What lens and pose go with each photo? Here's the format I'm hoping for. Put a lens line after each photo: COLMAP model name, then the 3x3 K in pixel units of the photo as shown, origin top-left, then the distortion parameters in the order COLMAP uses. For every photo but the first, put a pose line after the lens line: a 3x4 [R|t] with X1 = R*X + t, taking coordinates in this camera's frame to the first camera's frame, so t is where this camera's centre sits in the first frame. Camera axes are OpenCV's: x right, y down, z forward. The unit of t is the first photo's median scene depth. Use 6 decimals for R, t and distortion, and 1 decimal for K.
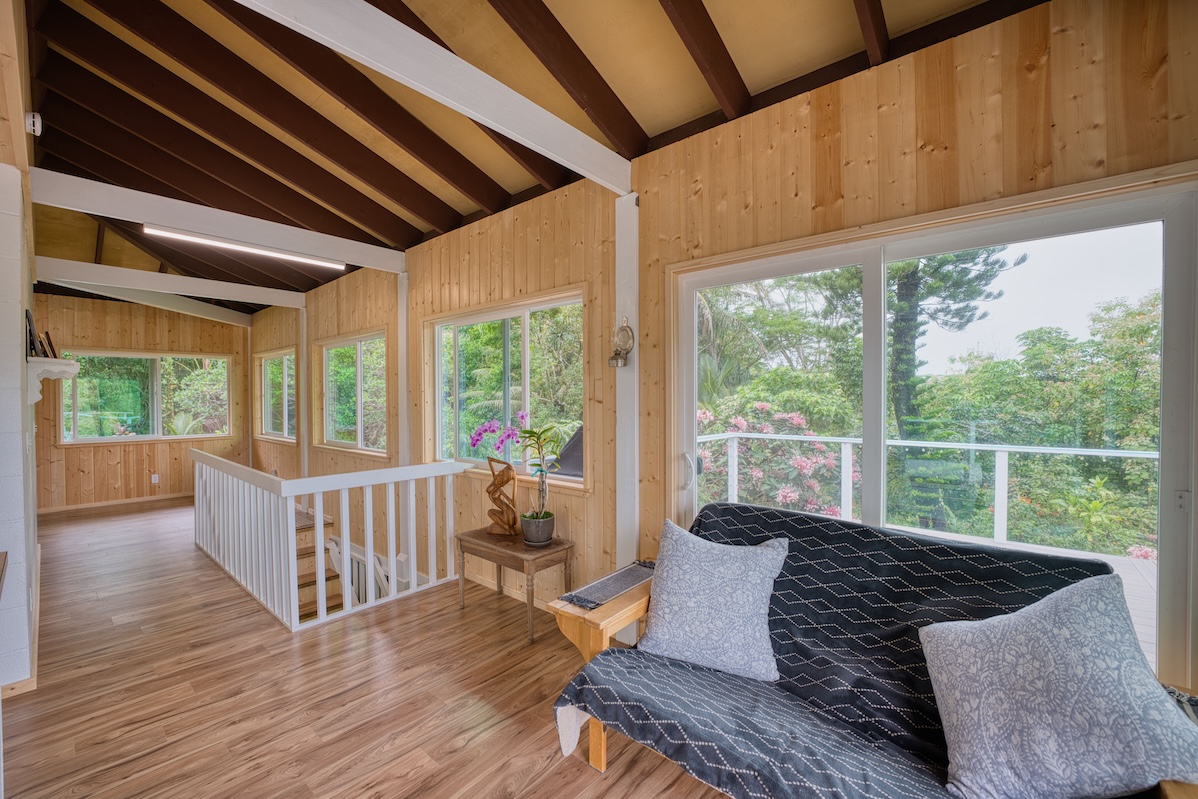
lens RADIAL K [[485.2, 0, 591.3], [0, 485.2, 406.5], [0, 0, 1]] dist [-0.018613, 0.000144]
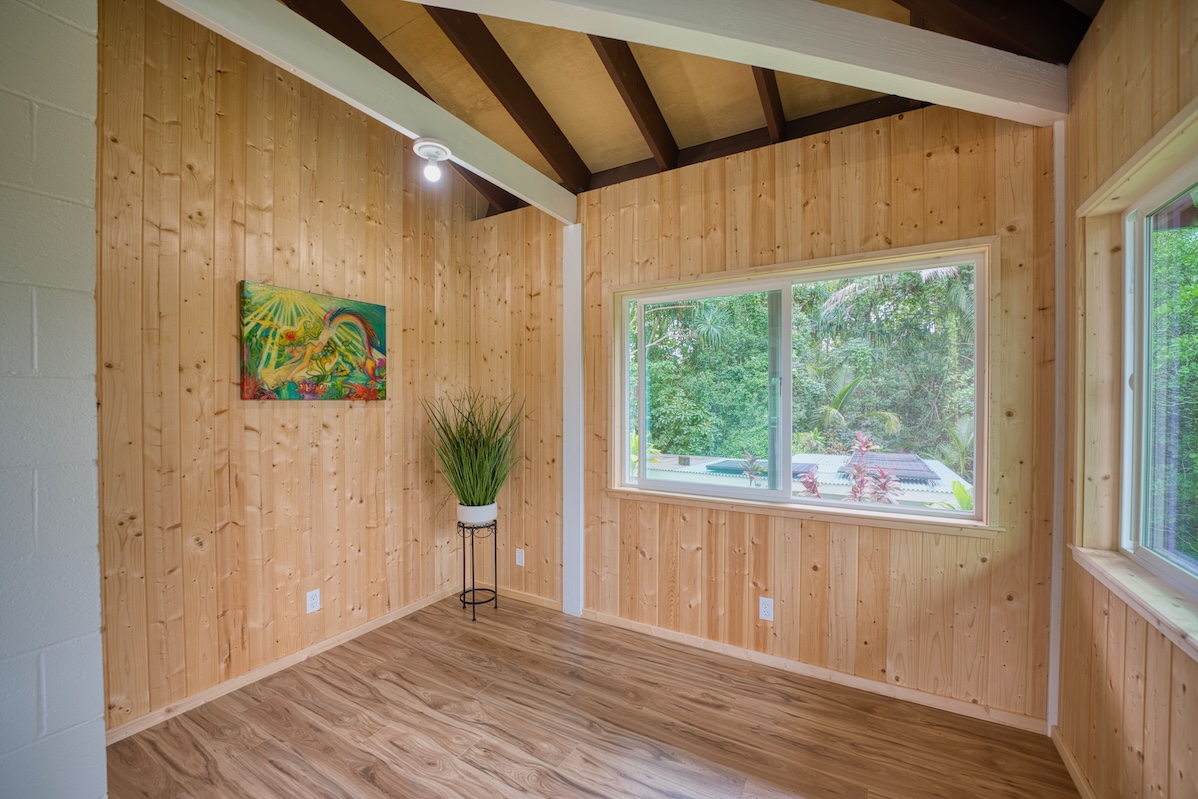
lens RADIAL K [[485.2, 0, 595.1], [0, 485.2, 405.2], [0, 0, 1]] dist [-0.018613, 0.000144]
pose [[0.183976, 0.012191, -0.982855, -0.560773], [-0.014845, 0.999843, 0.009623, -0.010121], [0.982819, 0.012820, 0.184128, 0.786215]]
